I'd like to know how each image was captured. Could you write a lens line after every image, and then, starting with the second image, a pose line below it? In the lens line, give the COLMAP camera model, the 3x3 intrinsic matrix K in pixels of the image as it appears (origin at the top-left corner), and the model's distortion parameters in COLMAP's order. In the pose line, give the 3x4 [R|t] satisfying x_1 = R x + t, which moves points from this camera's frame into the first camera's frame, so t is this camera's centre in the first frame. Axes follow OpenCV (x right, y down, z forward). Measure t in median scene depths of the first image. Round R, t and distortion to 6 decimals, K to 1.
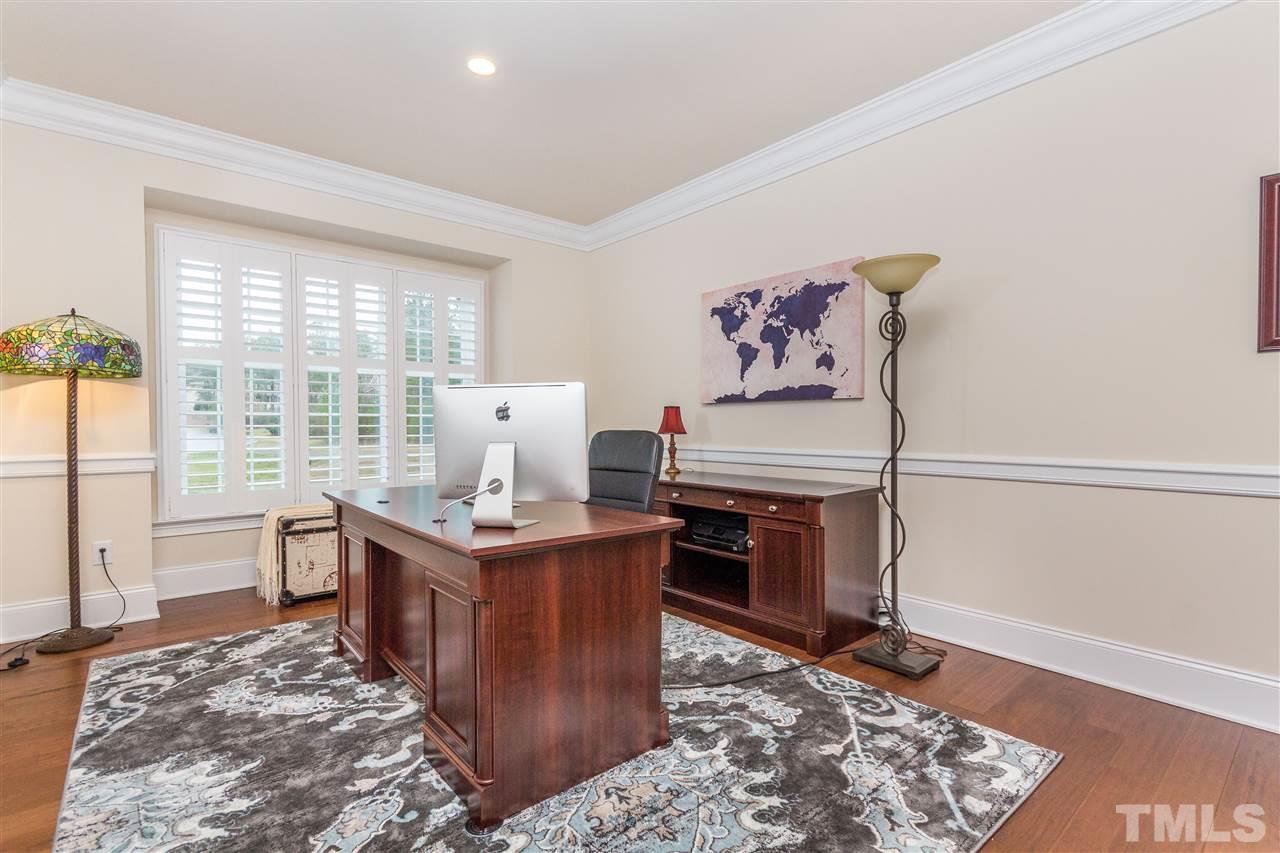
lens RADIAL K [[600.2, 0, 645.0], [0, 600.2, 437.4], [0, 0, 1]] dist [0.001108, -0.000185]
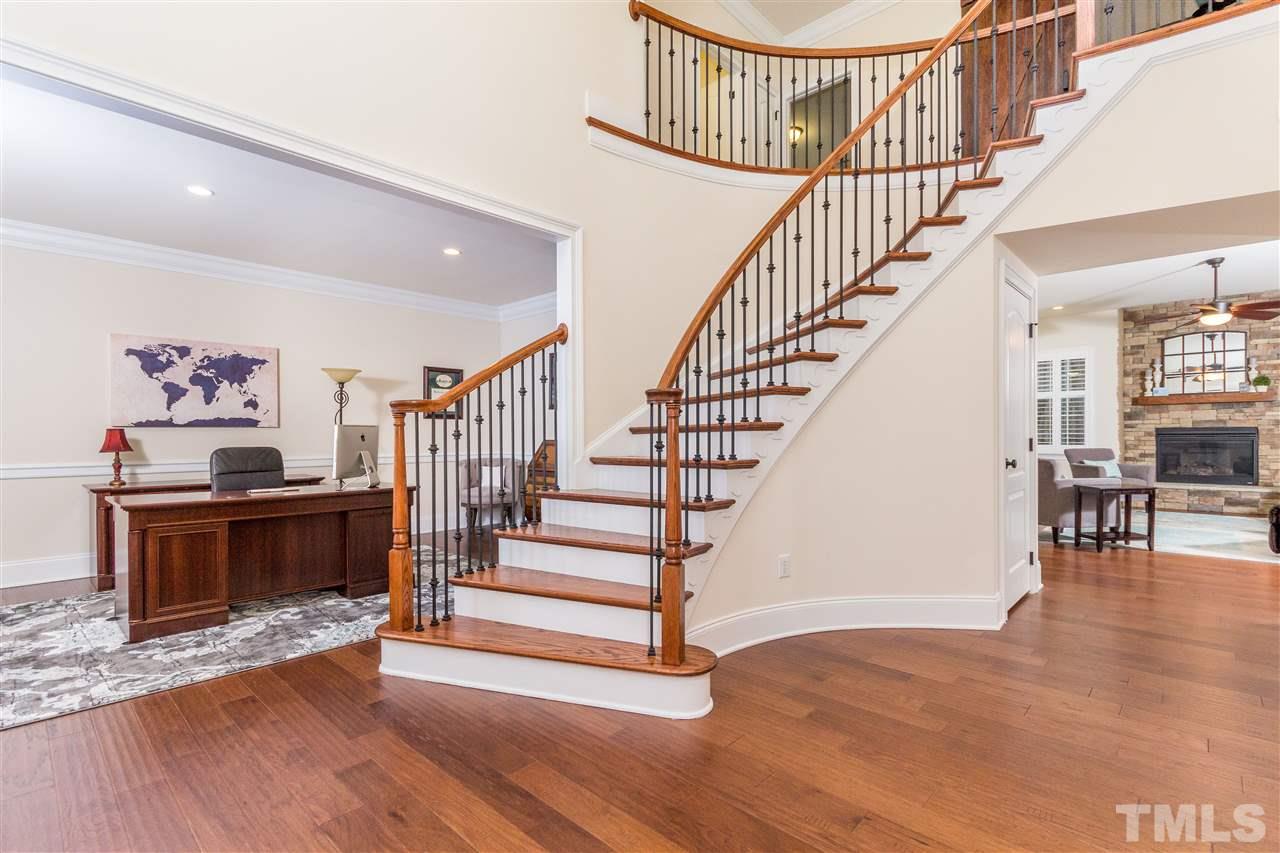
lens RADIAL K [[600.2, 0, 645.0], [0, 600.2, 437.4], [0, 0, 1]] dist [0.001108, -0.000185]
pose [[-0.103339, -0.004396, 0.994636, -1.359244], [0.021247, 0.999752, 0.006626, -0.021709], [-0.994419, 0.021817, -0.103220, 0.087820]]
